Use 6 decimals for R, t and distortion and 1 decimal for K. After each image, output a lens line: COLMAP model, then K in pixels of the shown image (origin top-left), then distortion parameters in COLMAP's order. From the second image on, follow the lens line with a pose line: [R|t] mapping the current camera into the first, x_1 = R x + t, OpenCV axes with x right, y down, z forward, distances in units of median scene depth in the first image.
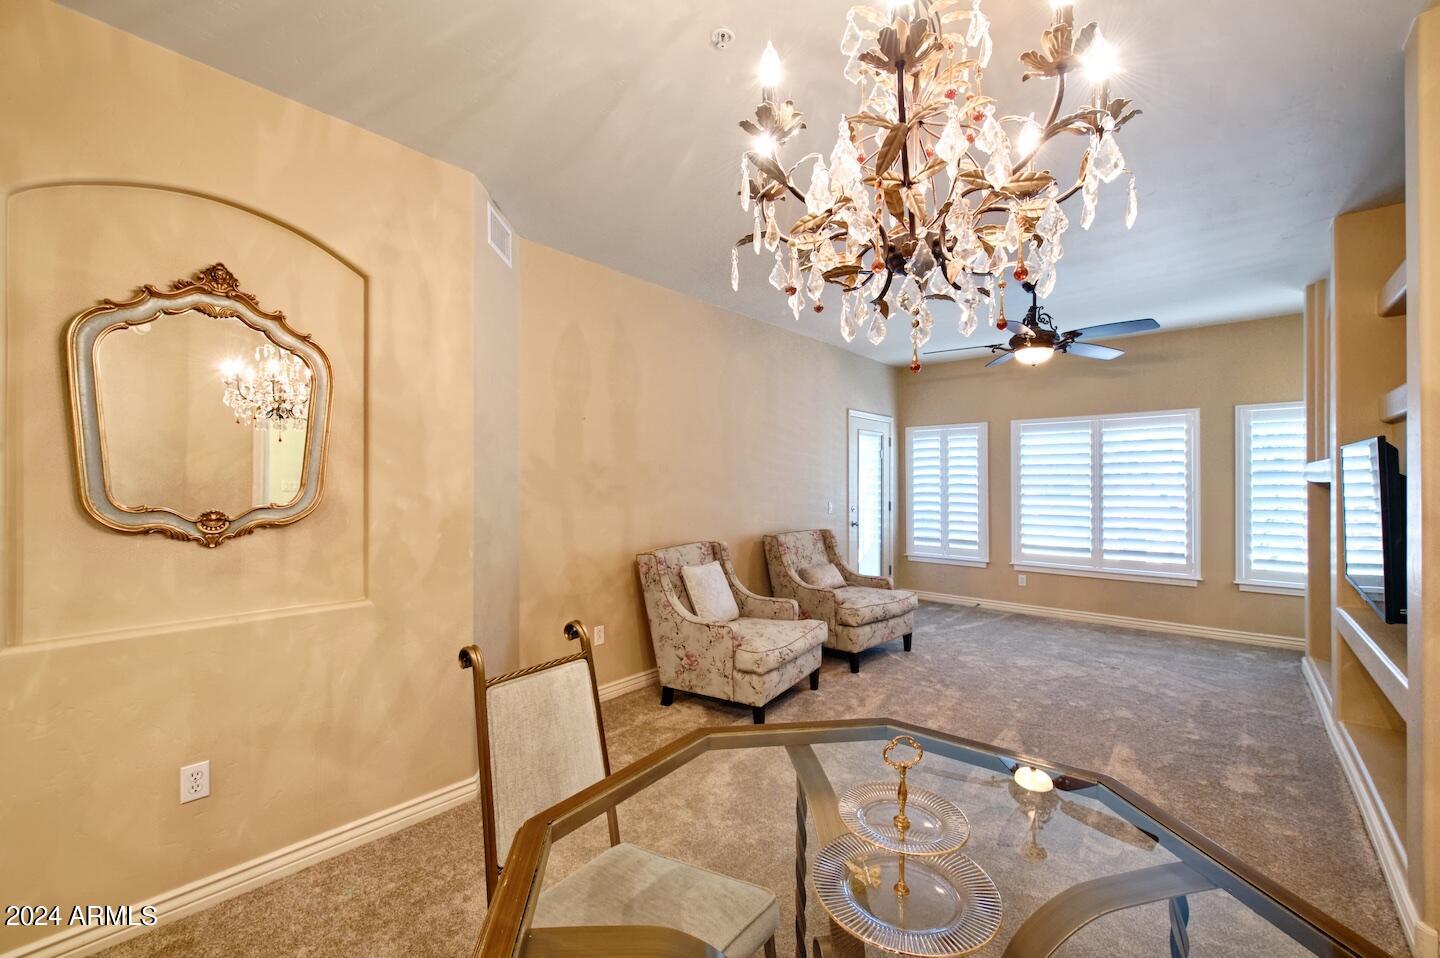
lens RADIAL K [[604.1, 0, 719.3], [0, 604.1, 479.0], [0, 0, 1]] dist [0.000007, -0.000003]
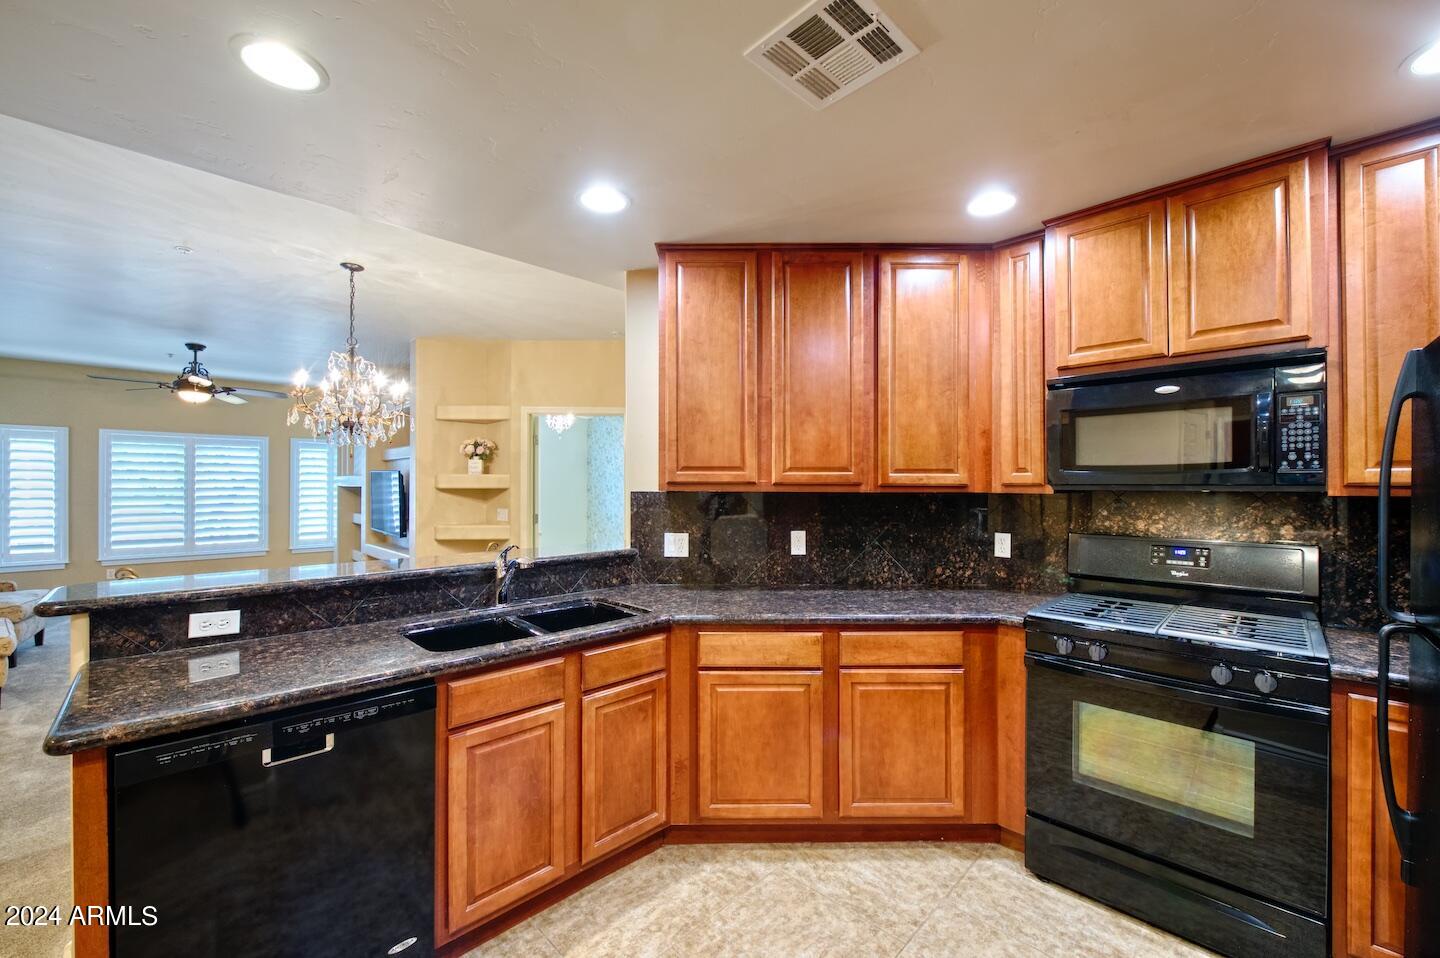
lens RADIAL K [[578.7, 0, 720.5], [0, 578.7, 478.8], [0, 0, 1]] dist [-0.010037, -0.000359]
pose [[0.046259, 0.020569, 0.998718, -0.524802], [-0.003390, 0.999785, -0.020434, 0.010793], [-0.998924, -0.002440, 0.046318, -0.176063]]
